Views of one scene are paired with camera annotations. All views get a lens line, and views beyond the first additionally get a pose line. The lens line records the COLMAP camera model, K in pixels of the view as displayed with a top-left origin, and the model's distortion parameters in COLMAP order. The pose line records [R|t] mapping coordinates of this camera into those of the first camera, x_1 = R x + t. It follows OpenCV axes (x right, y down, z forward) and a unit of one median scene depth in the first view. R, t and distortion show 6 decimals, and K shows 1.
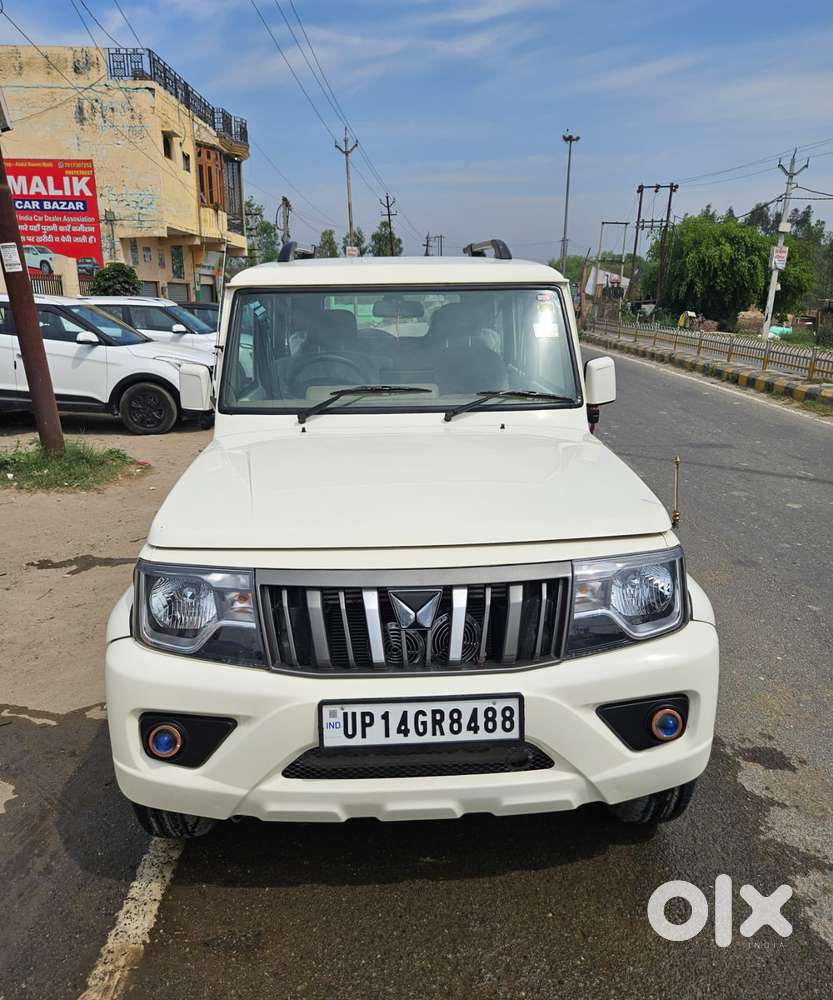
lens RADIAL K [[740.7, 0, 412.8], [0, 740.7, 496.8], [0, 0, 1]] dist [0.075735, -0.061640]
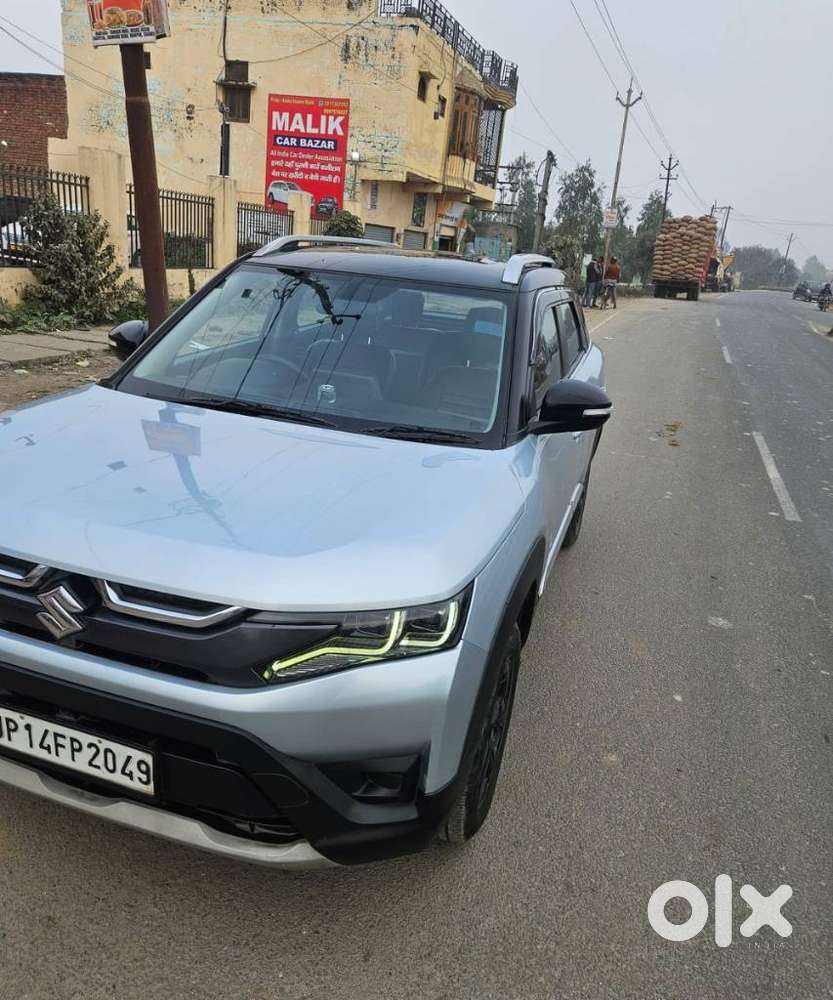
lens RADIAL K [[740.7, 0, 413.1], [0, 740.7, 507.9], [0, 0, 1]] dist [0.075735, -0.061640]
pose [[0.936026, 0.201423, -0.288591, 0.055890], [-0.184450, 0.979147, 0.085145, -0.007694], [0.299723, -0.026468, 0.953659, 0.038518]]
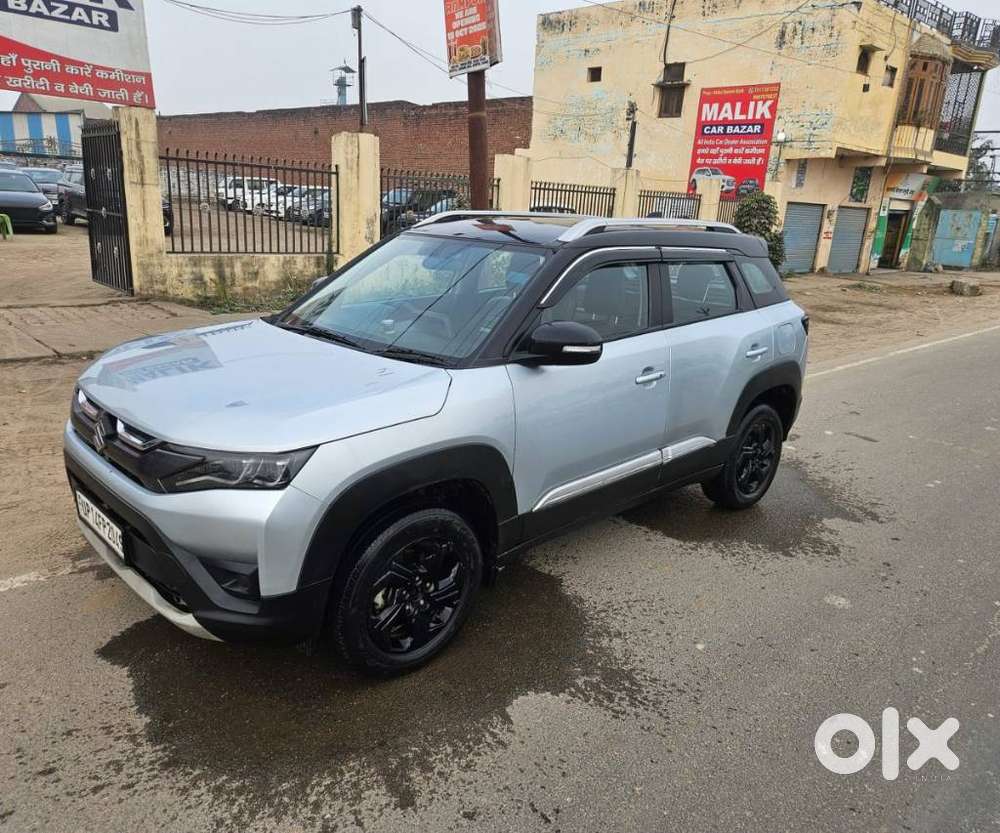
lens RADIAL K [[740.7, 0, 503.2], [0, 740.7, 421.6], [0, 0, 1]] dist [0.075735, -0.061640]
pose [[0.673180, 0.248346, -0.696529, 0.135290], [-0.248797, 0.963071, 0.102924, -0.015999], [0.696368, 0.104008, 0.710108, 0.058815]]
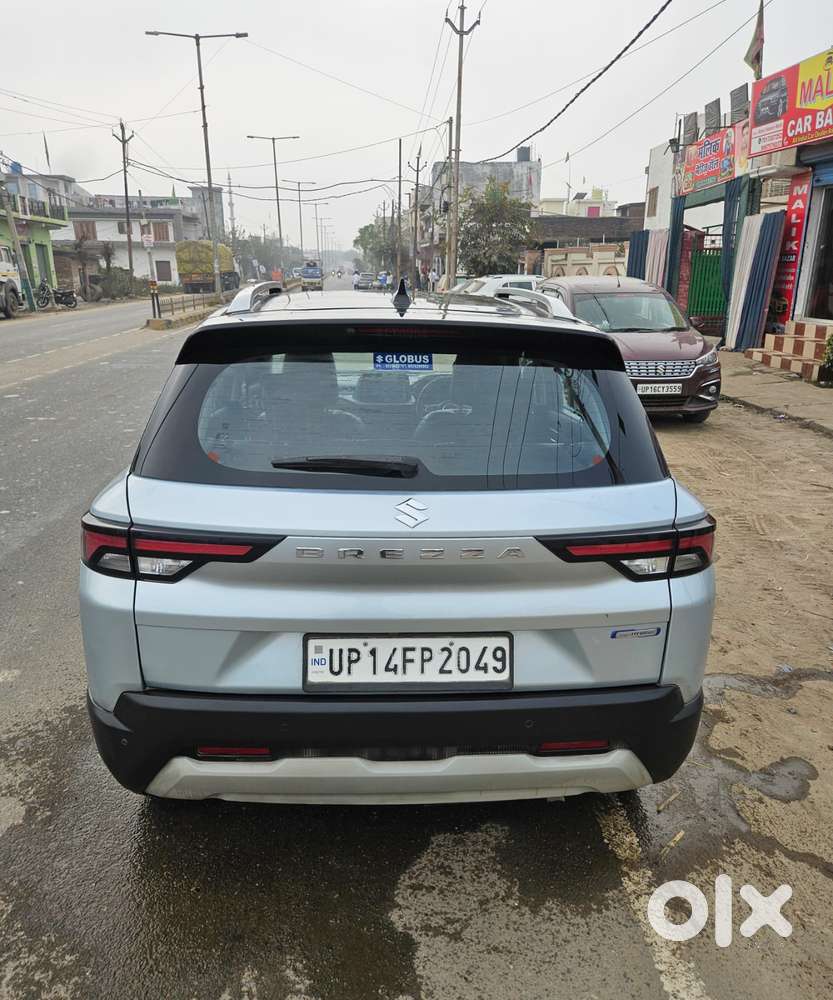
lens RADIAL K [[740.7, 0, 414.8], [0, 740.7, 506.8], [0, 0, 1]] dist [0.075735, -0.061640]
pose [[-0.999546, -0.000290, -0.030133, -0.008025], [-0.016600, 0.839849, 0.542566, -0.098537], [0.025150, 0.542819, -0.839473, 0.362487]]
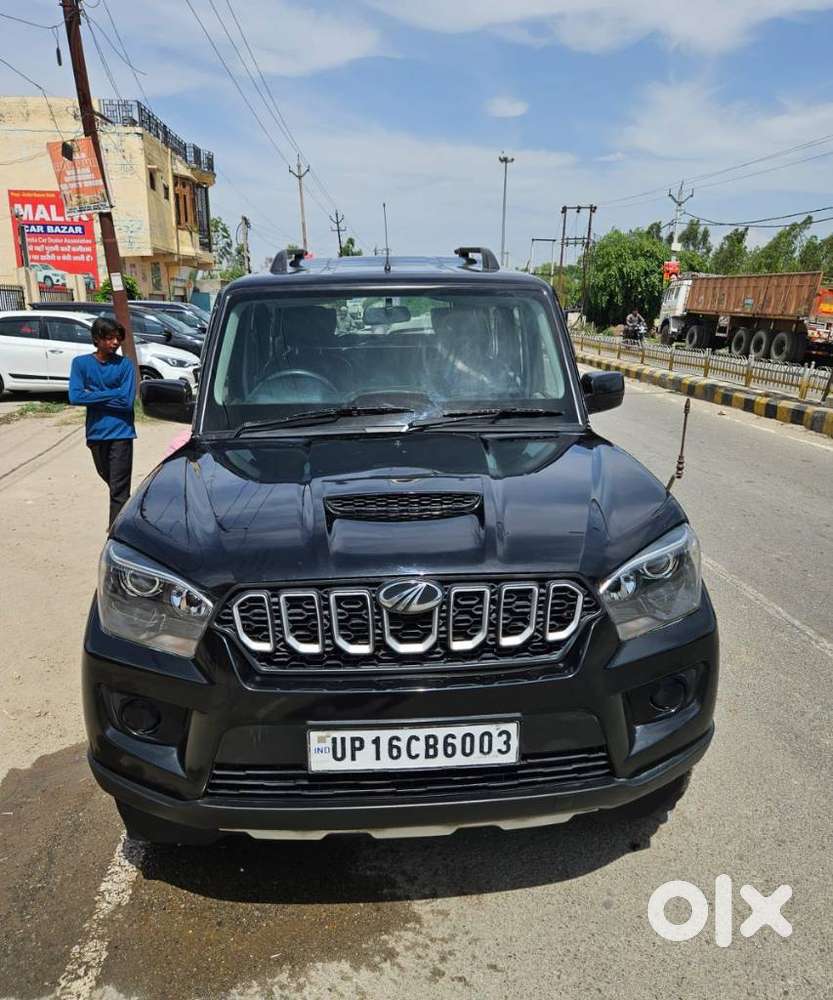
lens RADIAL K [[740.7, 0, 419.6], [0, 740.7, 503.8], [0, 0, 1]] dist [0.075735, -0.061640]
pose [[0.997325, -0.022025, 0.069693, 0.001622], [0.022262, 0.999749, -0.002623, 0.056534], [-0.069618, 0.004168, 0.997565, -0.205843]]
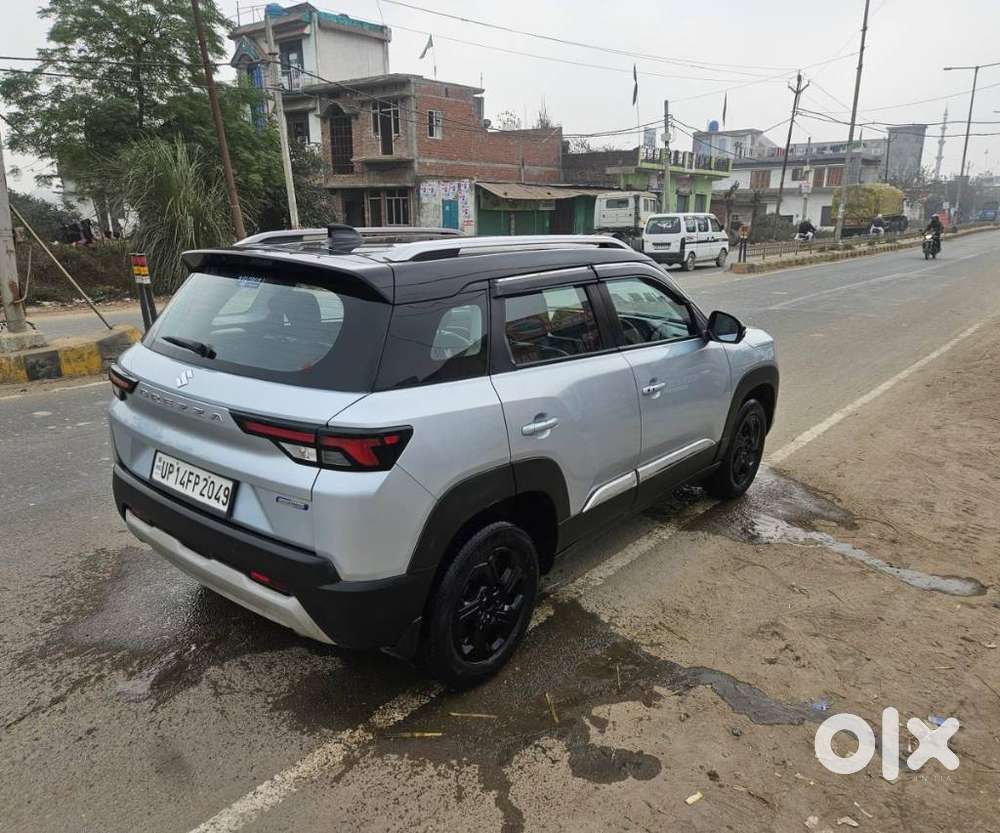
lens RADIAL K [[740.7, 0, 501.3], [0, 740.7, 422.3], [0, 0, 1]] dist [0.075735, -0.061640]
pose [[-0.757704, -0.182492, 0.626563, -0.135244], [0.165972, 0.874648, 0.455460, -0.094755], [-0.631140, 0.449096, -0.632436, 0.341530]]
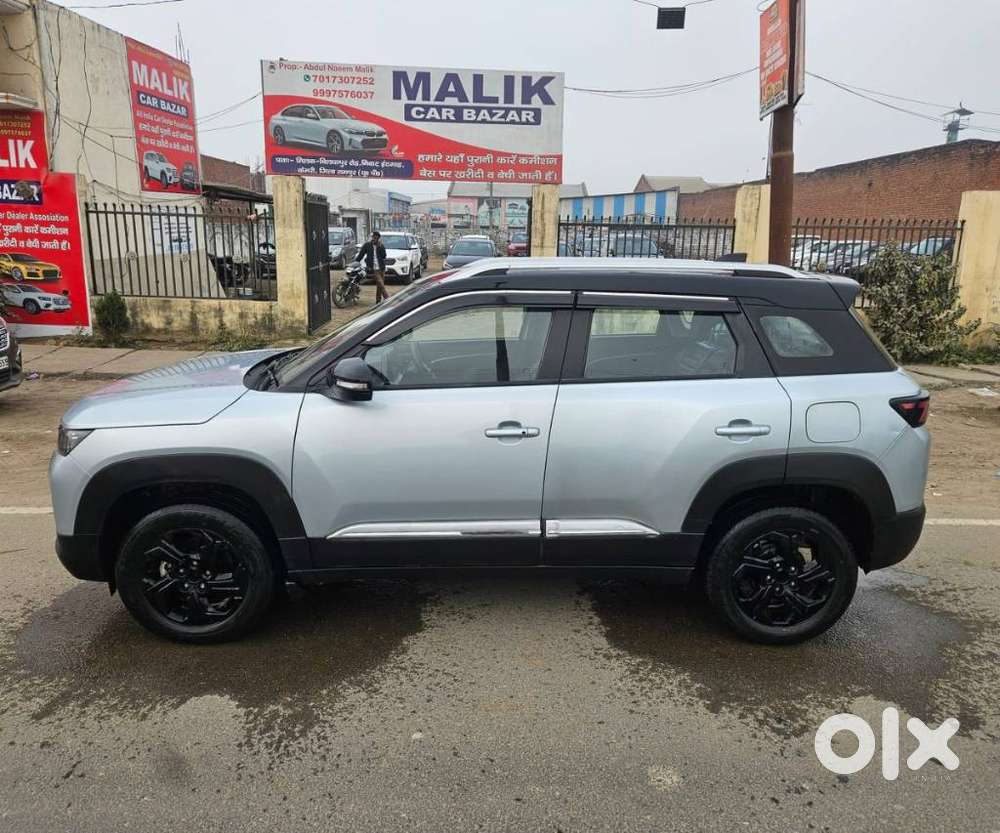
lens RADIAL K [[740.7, 0, 499.3], [0, 740.7, 411.9], [0, 0, 1]] dist [0.075735, -0.061640]
pose [[-0.007442, 0.231195, -0.972879, 0.184818], [-0.281103, 0.933190, 0.223914, -0.054604], [0.959649, 0.275146, 0.058045, 0.191586]]
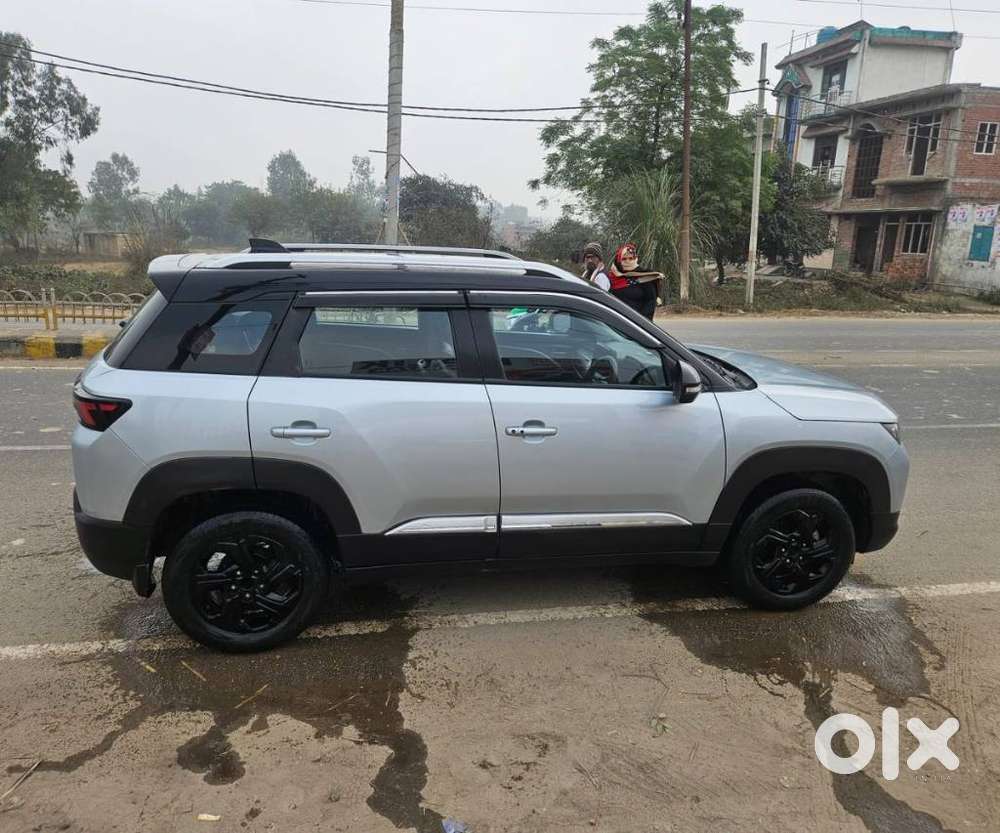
lens RADIAL K [[740.7, 0, 505.9], [0, 740.7, 419.0], [0, 0, 1]] dist [0.075735, -0.061640]
pose [[-0.163574, -0.251695, 0.953883, -0.199936], [0.231642, 0.930075, 0.285136, -0.063908], [-0.958950, 0.267600, -0.093833, 0.222013]]
